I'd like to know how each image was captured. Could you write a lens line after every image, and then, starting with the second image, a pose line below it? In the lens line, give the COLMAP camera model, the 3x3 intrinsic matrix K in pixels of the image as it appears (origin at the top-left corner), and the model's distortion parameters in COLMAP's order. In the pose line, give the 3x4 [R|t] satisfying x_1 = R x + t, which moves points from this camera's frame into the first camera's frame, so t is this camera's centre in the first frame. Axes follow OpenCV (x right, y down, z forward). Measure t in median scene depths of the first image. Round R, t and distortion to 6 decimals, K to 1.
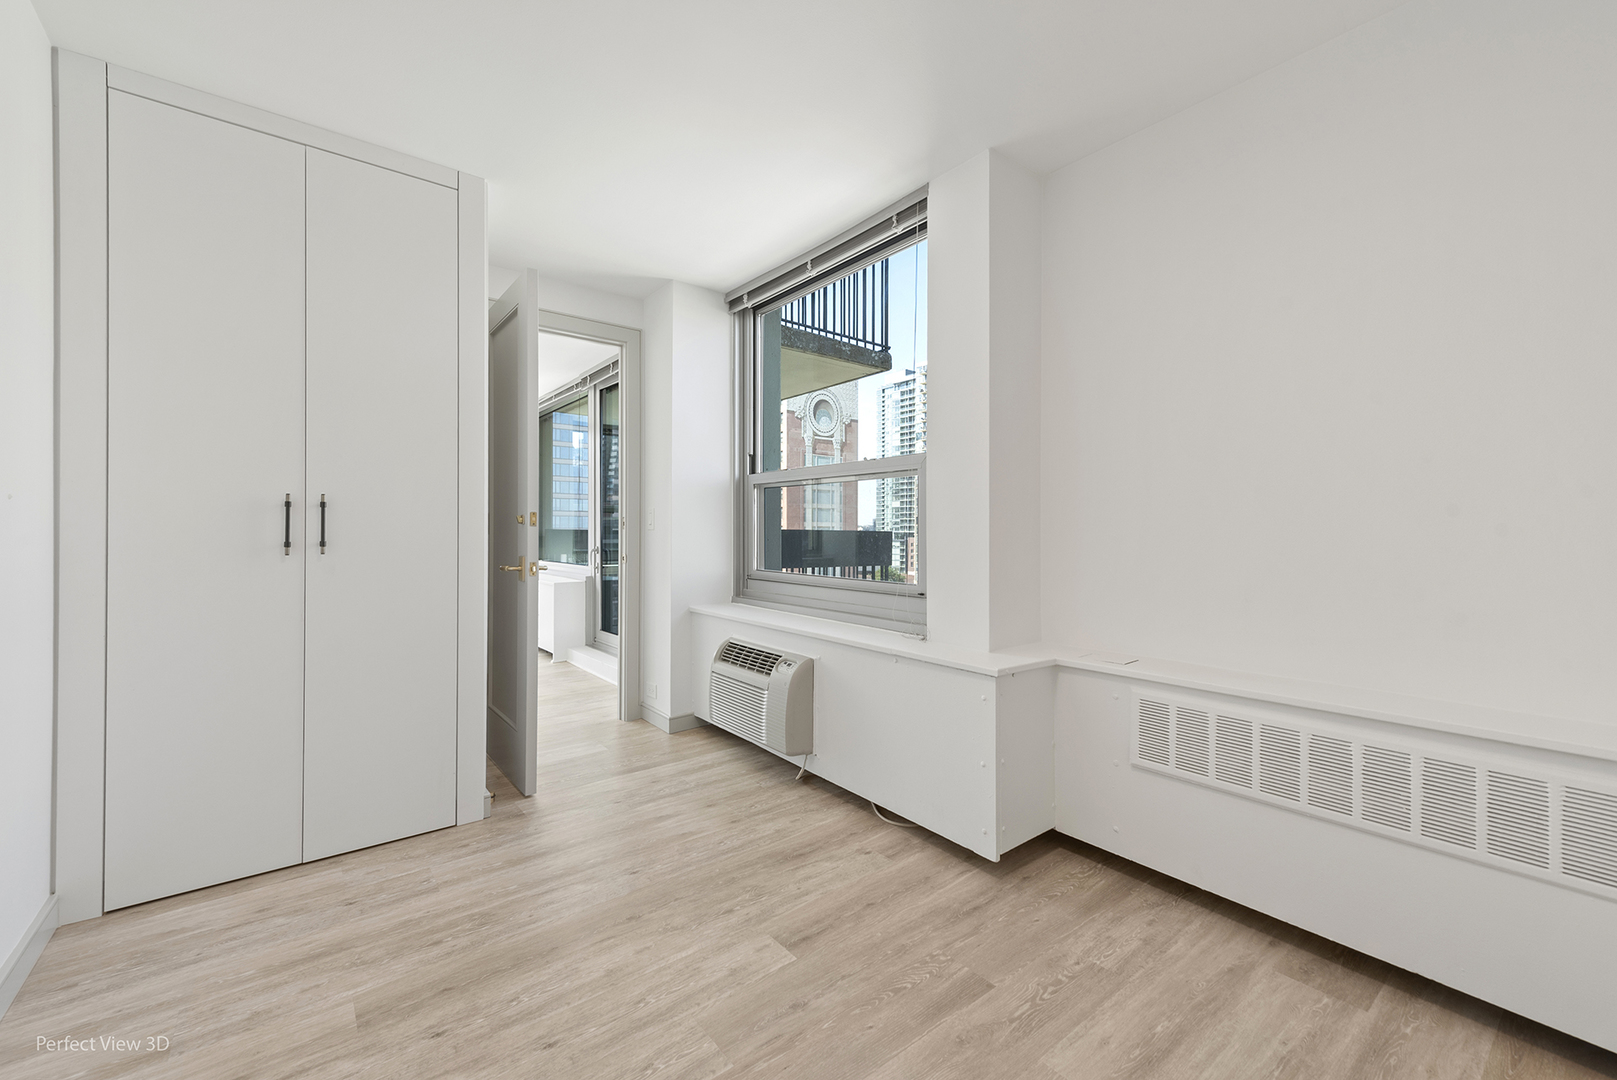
lens RADIAL K [[640.2, 0, 765.6], [0, 640.2, 539.5], [0, 0, 1]] dist [0.017616, -0.002893]
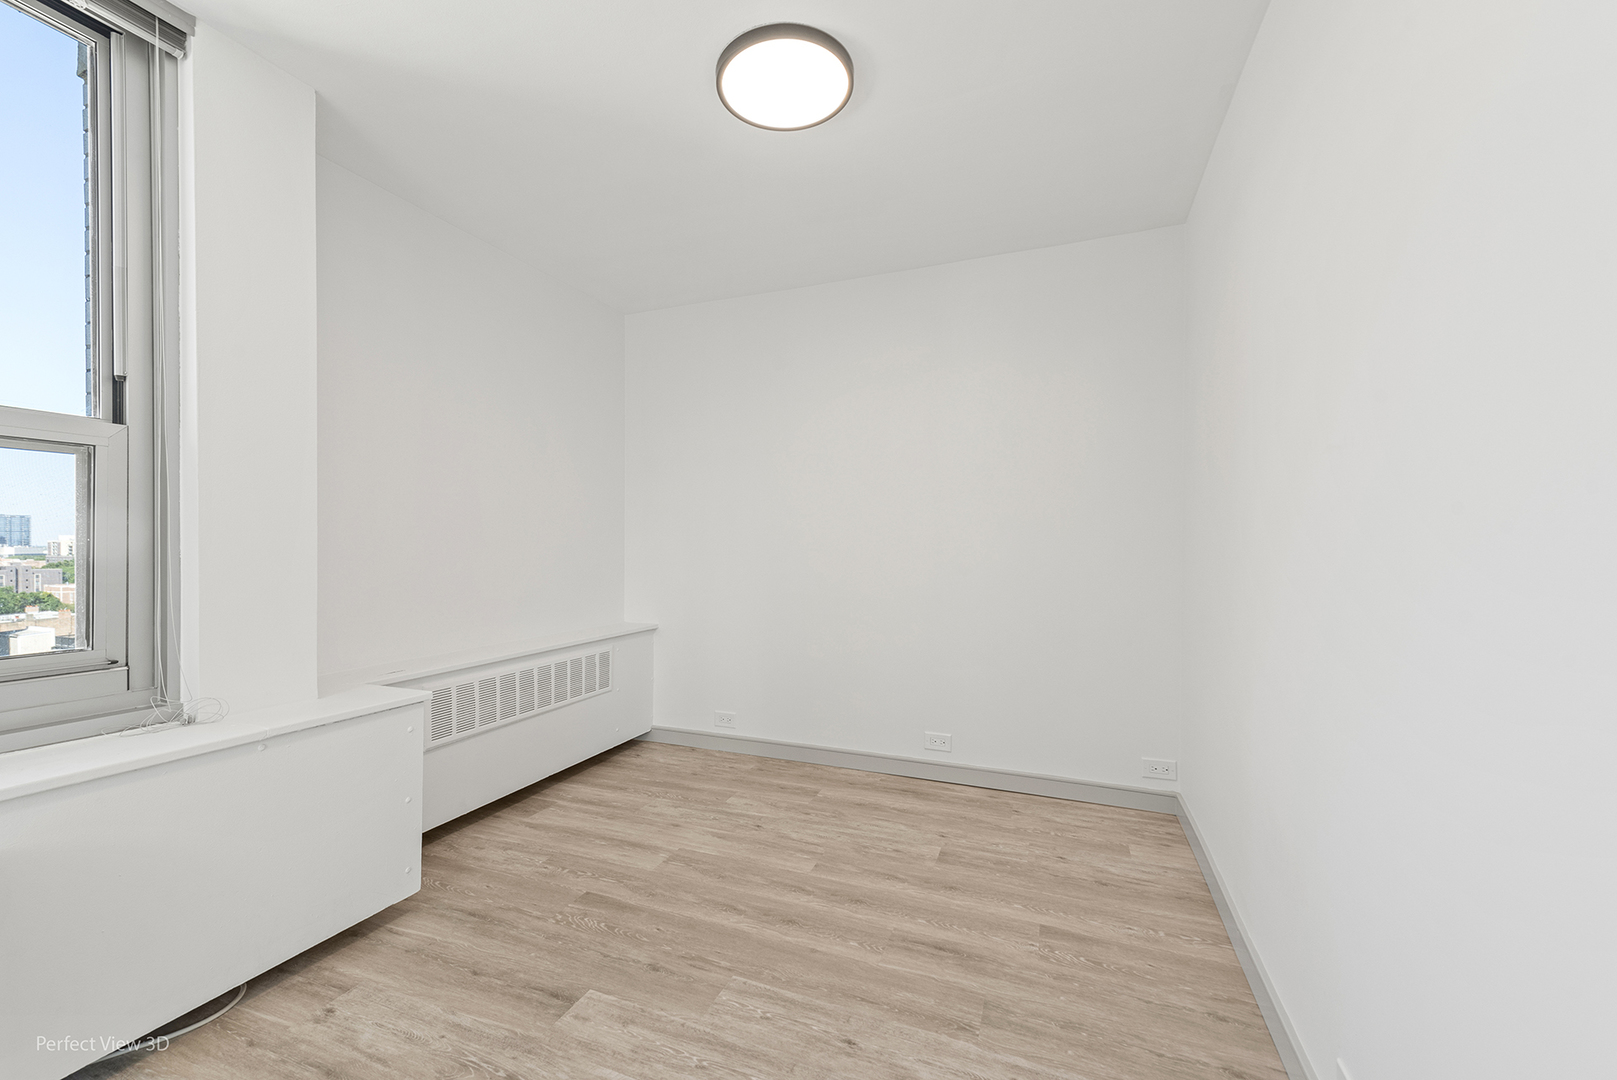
lens RADIAL K [[640.2, 0, 807.1], [0, 640.2, 544.6], [0, 0, 1]] dist [0.017616, -0.002893]
pose [[-0.524837, -0.001012, 0.851202, -0.989340], [0.008847, 0.999939, 0.006644, -0.035812], [-0.851157, 0.011018, -0.524796, 1.256457]]
